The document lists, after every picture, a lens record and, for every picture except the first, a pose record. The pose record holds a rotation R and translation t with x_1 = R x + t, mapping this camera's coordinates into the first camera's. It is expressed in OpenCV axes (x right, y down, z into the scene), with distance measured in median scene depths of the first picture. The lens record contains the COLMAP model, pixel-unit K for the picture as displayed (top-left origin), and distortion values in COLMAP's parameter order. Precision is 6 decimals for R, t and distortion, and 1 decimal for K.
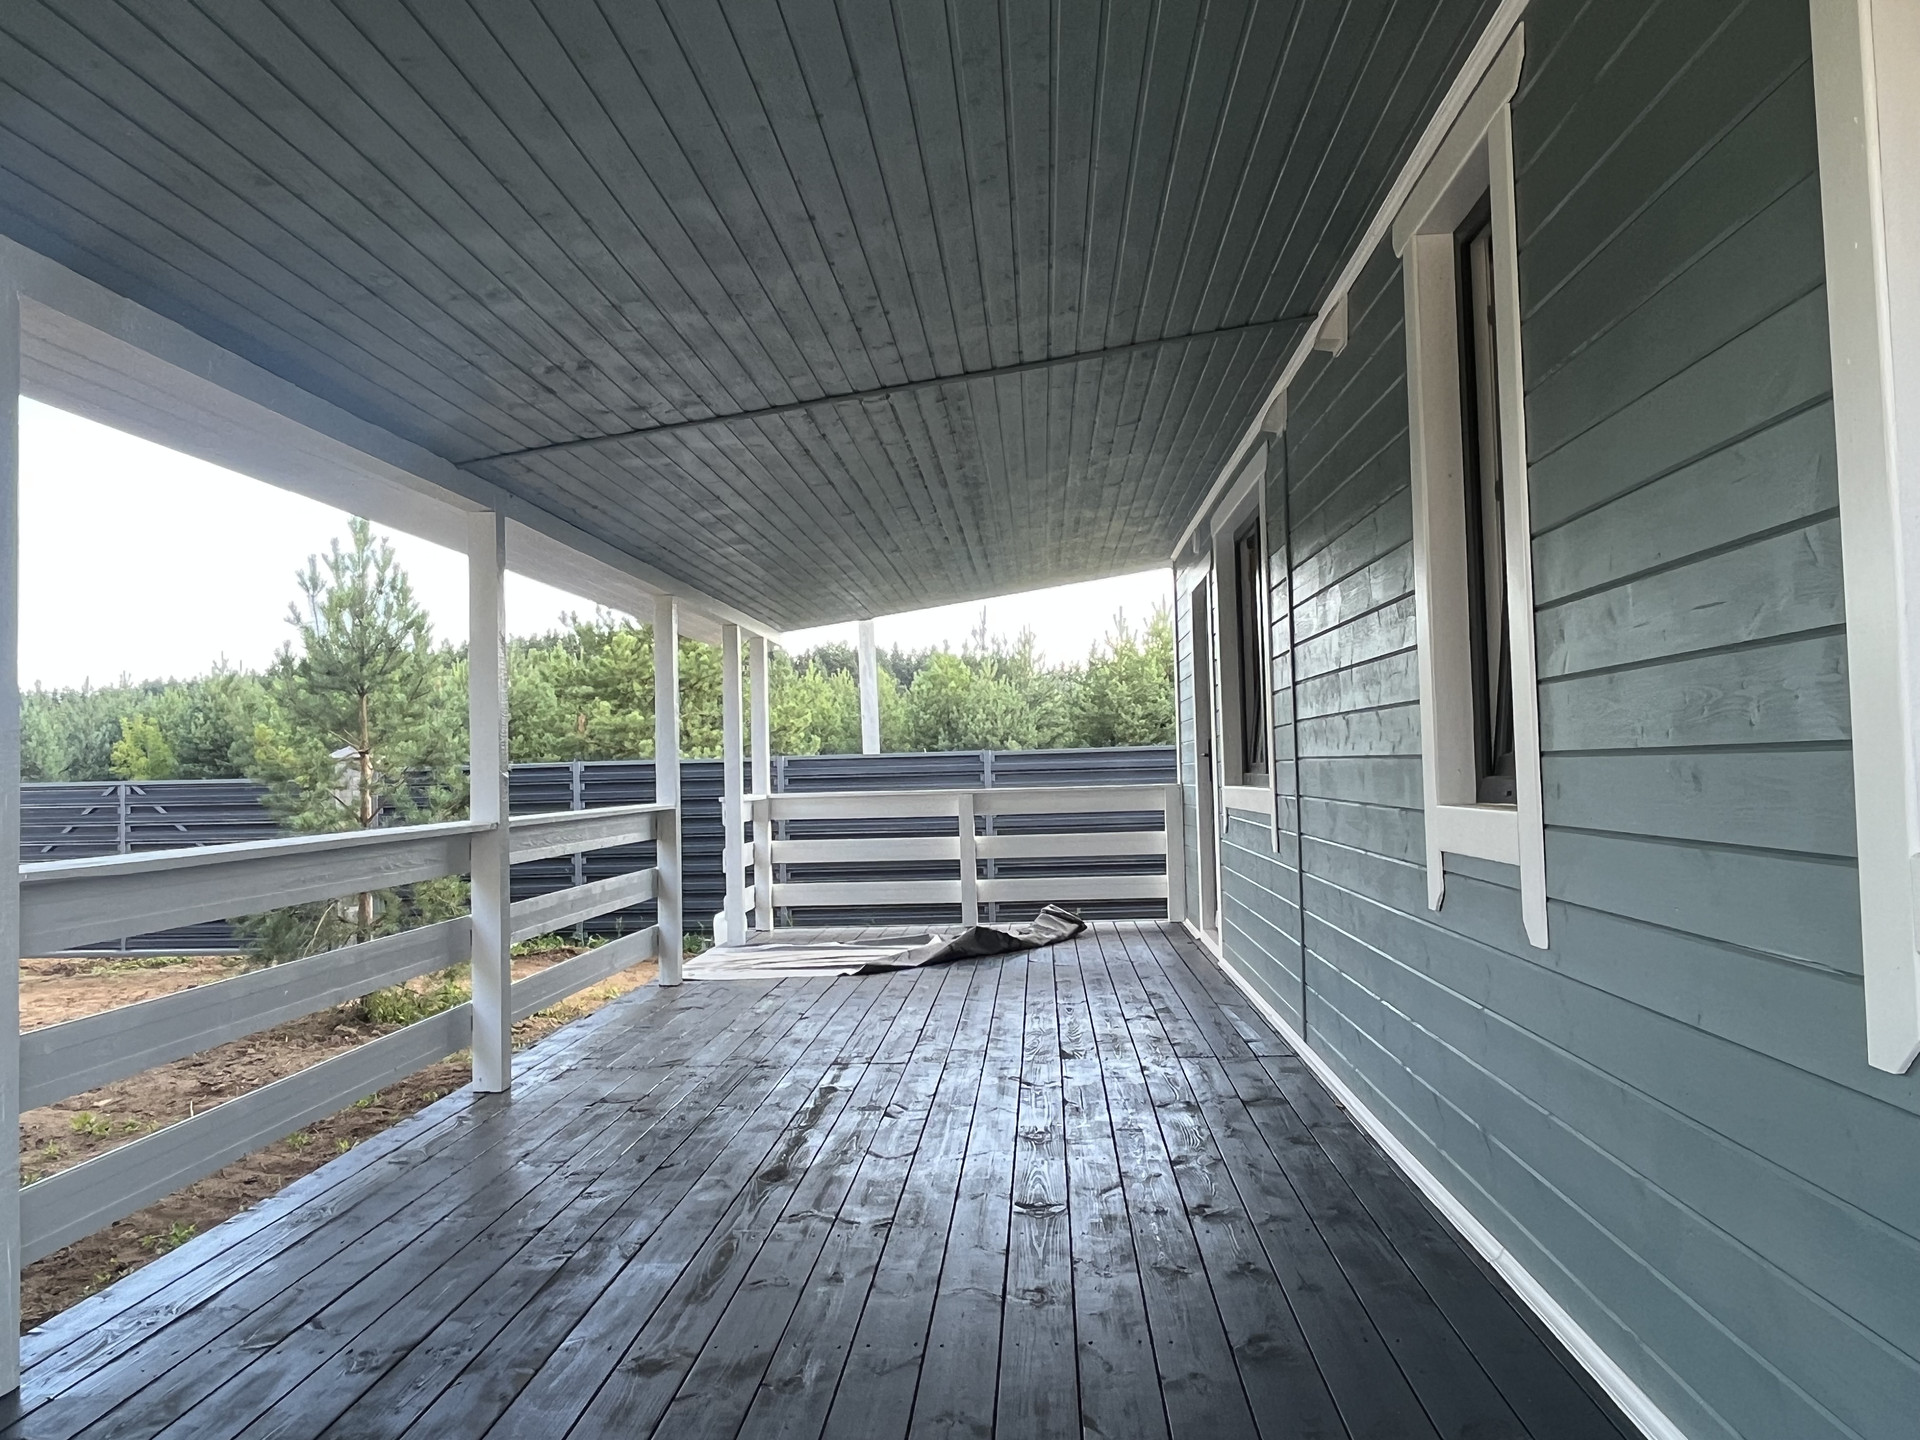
lens RADIAL K [[1464.0, 0, 964.5], [0, 1464.0, 719.7], [0, 0, 1]] dist [-0.002247, -0.005089]
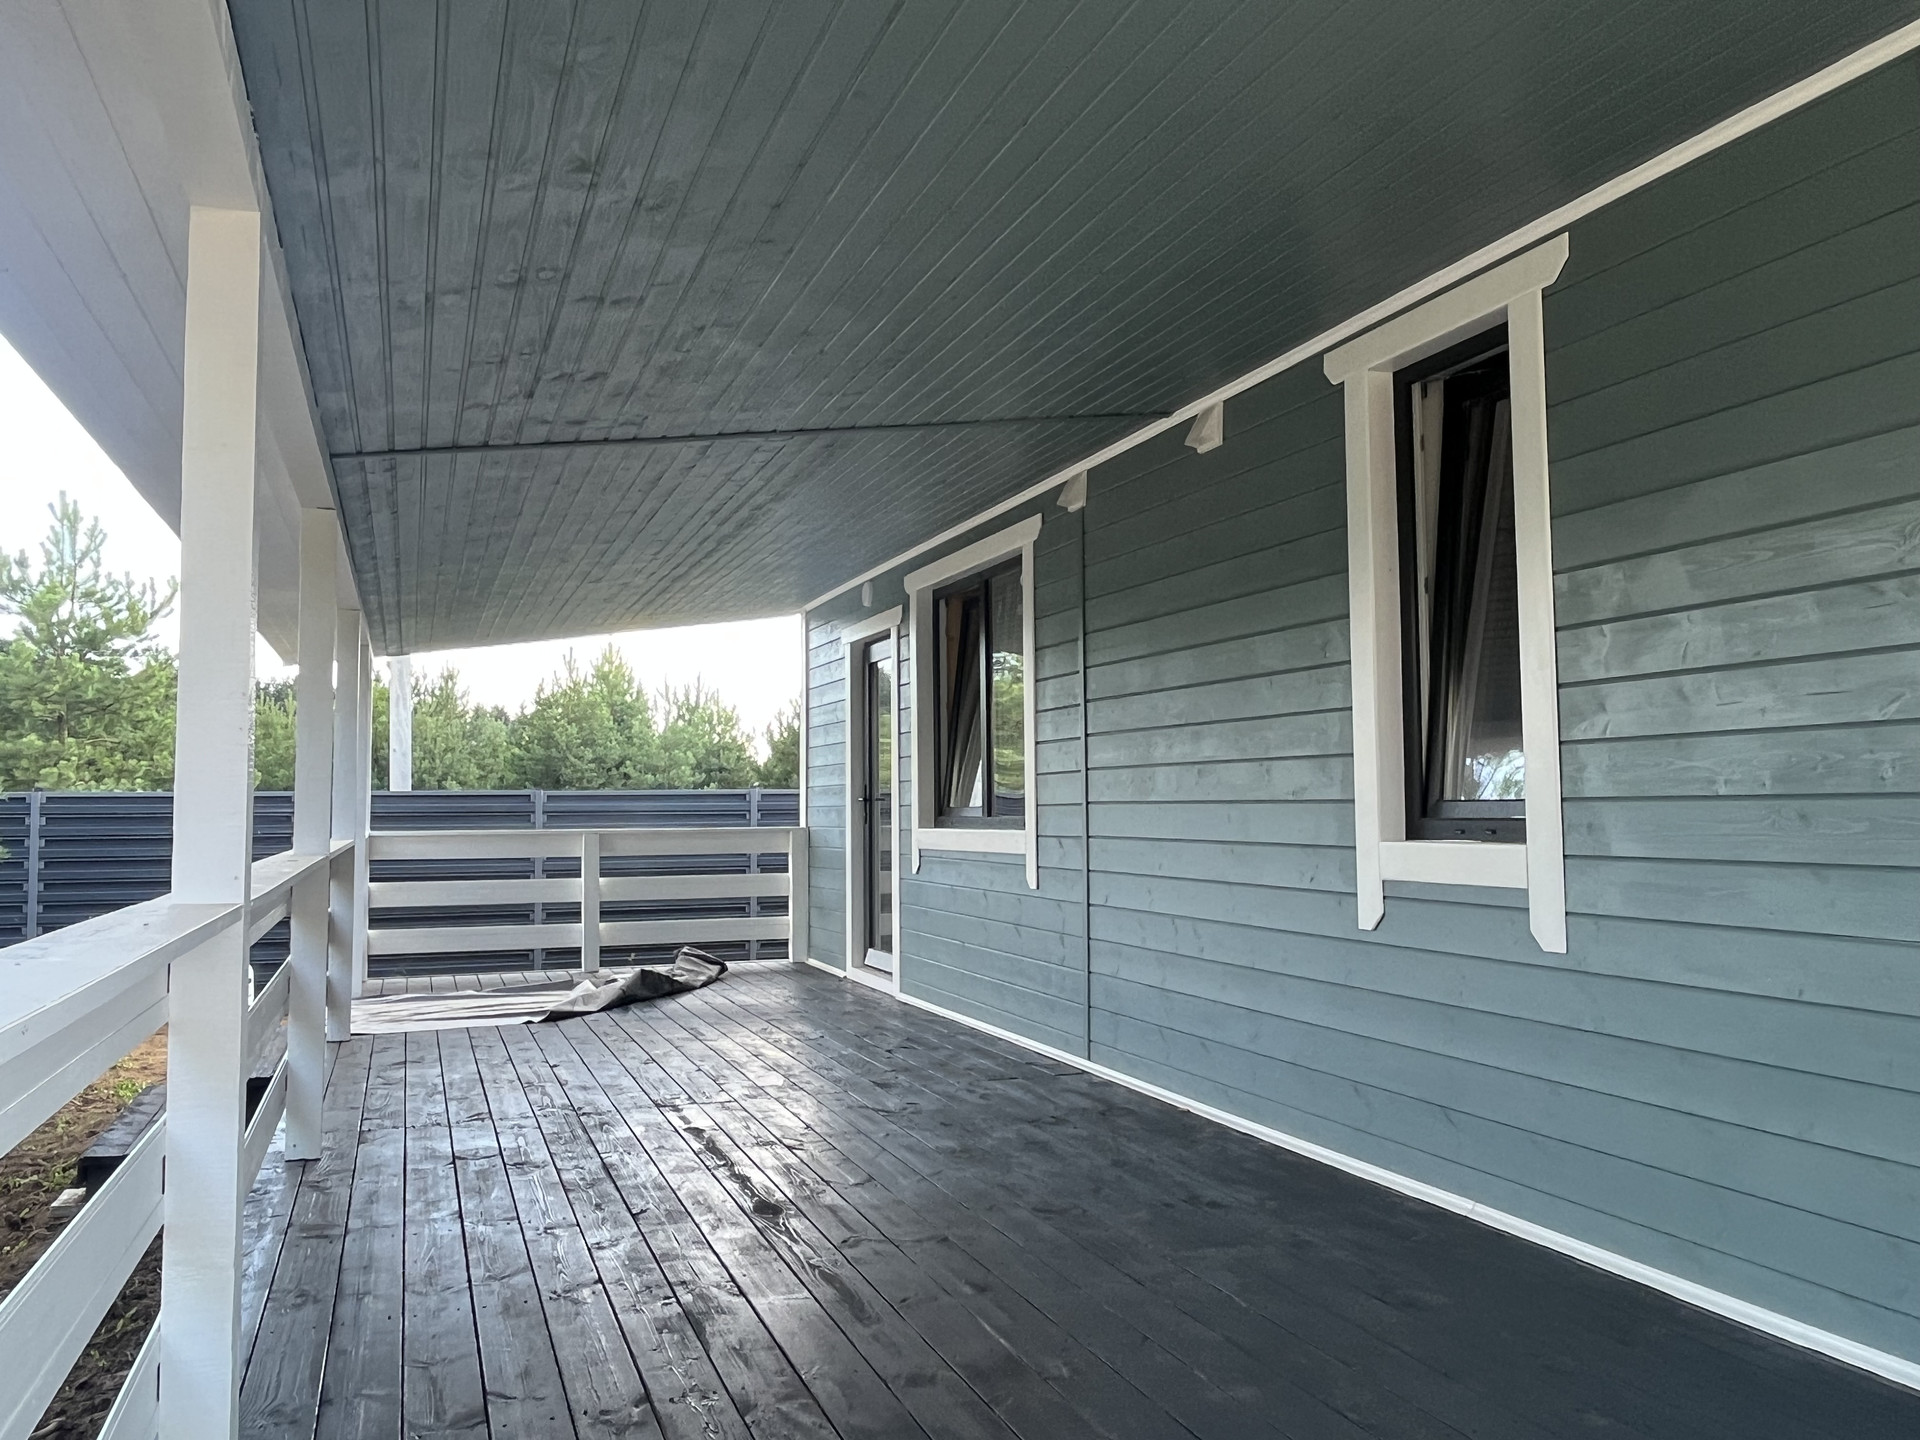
lens RADIAL K [[1464.0, 0, 964.9], [0, 1464.0, 716.9], [0, 0, 1]] dist [-0.002247, -0.005089]
pose [[0.917330, 0.044138, 0.395675, -0.262648], [-0.030463, 0.998704, -0.040783, 0.008707], [-0.396962, 0.025358, 0.917485, 0.016527]]
